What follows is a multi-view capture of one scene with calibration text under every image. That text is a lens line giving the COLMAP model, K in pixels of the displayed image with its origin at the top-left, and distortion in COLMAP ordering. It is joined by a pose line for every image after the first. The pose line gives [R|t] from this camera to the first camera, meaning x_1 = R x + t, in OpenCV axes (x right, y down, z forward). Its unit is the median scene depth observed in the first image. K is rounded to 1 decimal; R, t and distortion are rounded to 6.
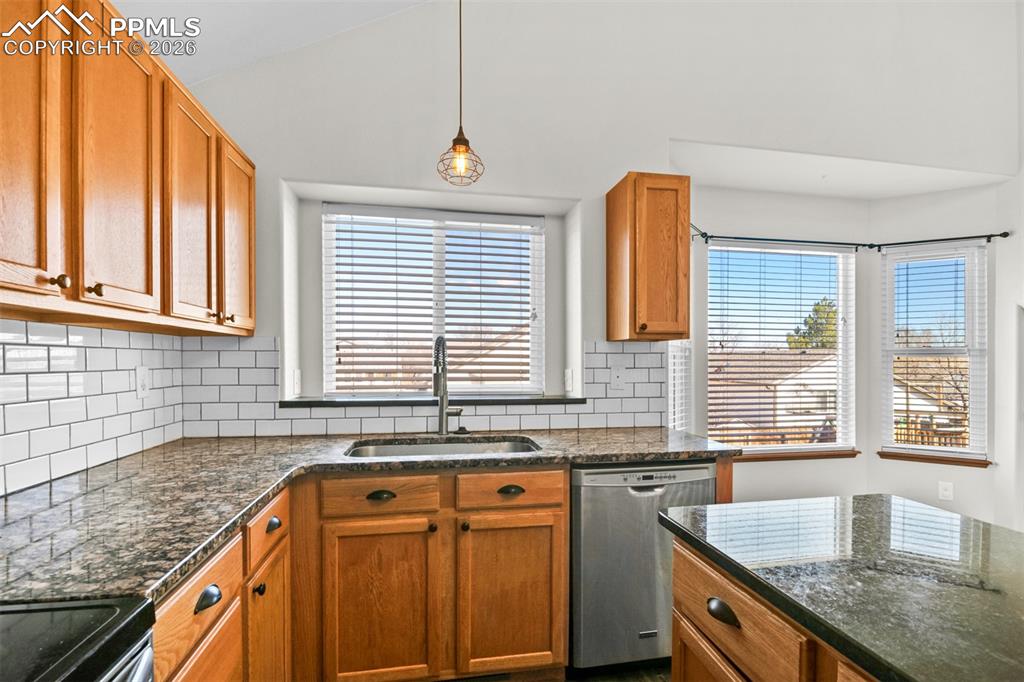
lens RADIAL K [[498.2, 0, 540.0], [0, 498.2, 361.7], [0, 0, 1]] dist [0.001674, -0.012849]
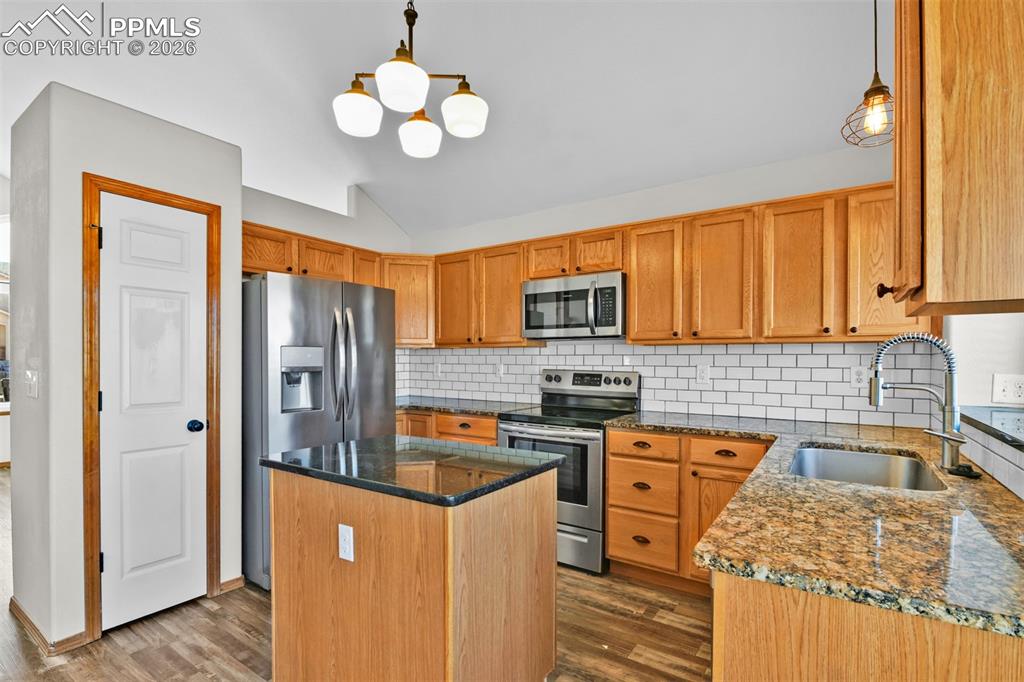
lens RADIAL K [[498.2, 0, 540.0], [0, 498.2, 361.7], [0, 0, 1]] dist [0.001674, -0.012849]
pose [[-0.703811, 0.003092, -0.710381, 0.723542], [-0.005877, 0.999931, 0.010175, -0.009319], [0.710363, 0.011336, -0.703744, 1.073243]]
